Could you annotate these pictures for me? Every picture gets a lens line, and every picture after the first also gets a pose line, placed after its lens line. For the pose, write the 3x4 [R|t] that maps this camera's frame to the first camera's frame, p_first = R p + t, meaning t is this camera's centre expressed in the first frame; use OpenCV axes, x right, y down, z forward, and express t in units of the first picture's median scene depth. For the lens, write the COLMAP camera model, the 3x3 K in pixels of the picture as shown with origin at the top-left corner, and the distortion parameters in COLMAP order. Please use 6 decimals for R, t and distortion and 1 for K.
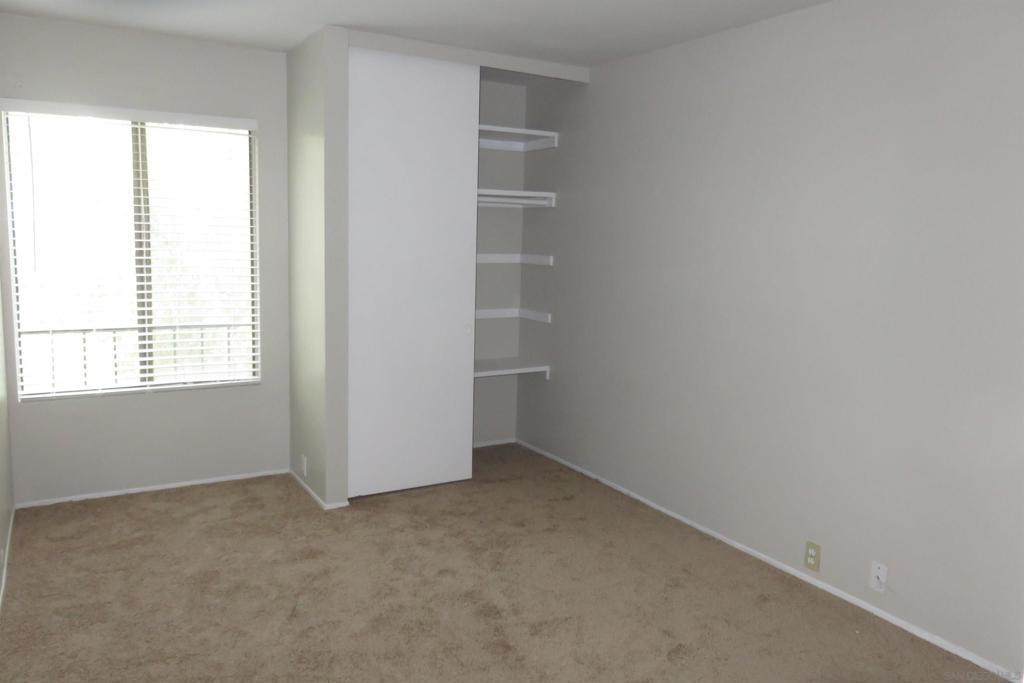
lens RADIAL K [[771.7, 0, 511.5], [0, 771.7, 334.5], [0, 0, 1]] dist [-0.000254, 0.000527]
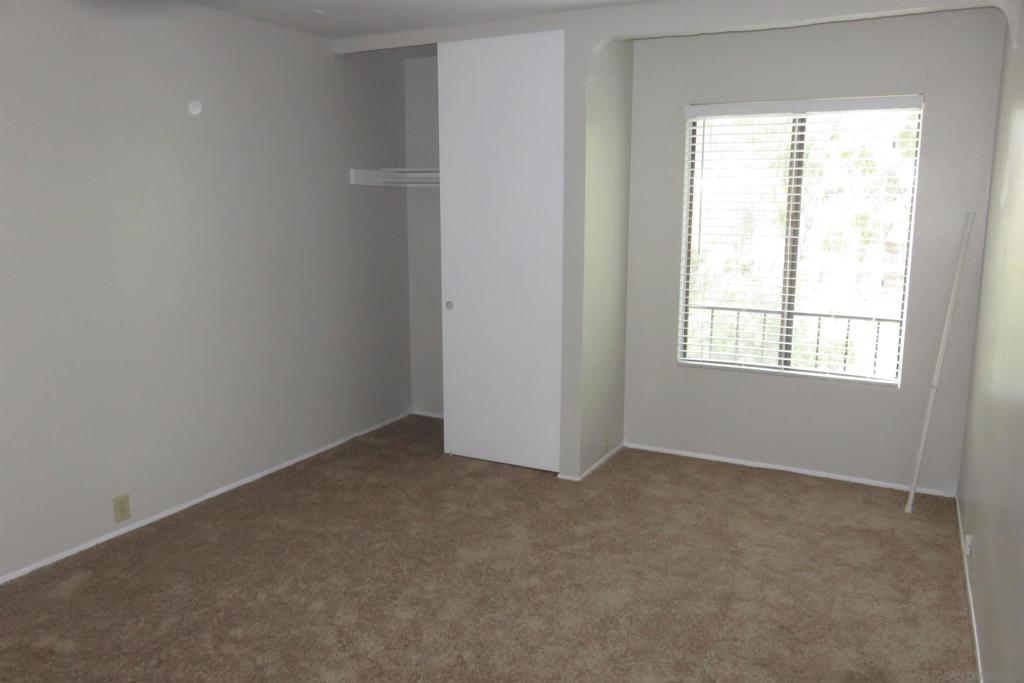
lens RADIAL K [[771.7, 0, 511.5], [0, 771.7, 334.5], [0, 0, 1]] dist [-0.000254, 0.000527]
pose [[0.540380, 0.114257, -0.833627, 0.190844], [-0.107654, 0.991984, 0.066177, -0.008754], [0.834506, 0.053983, 0.548349, 0.123924]]
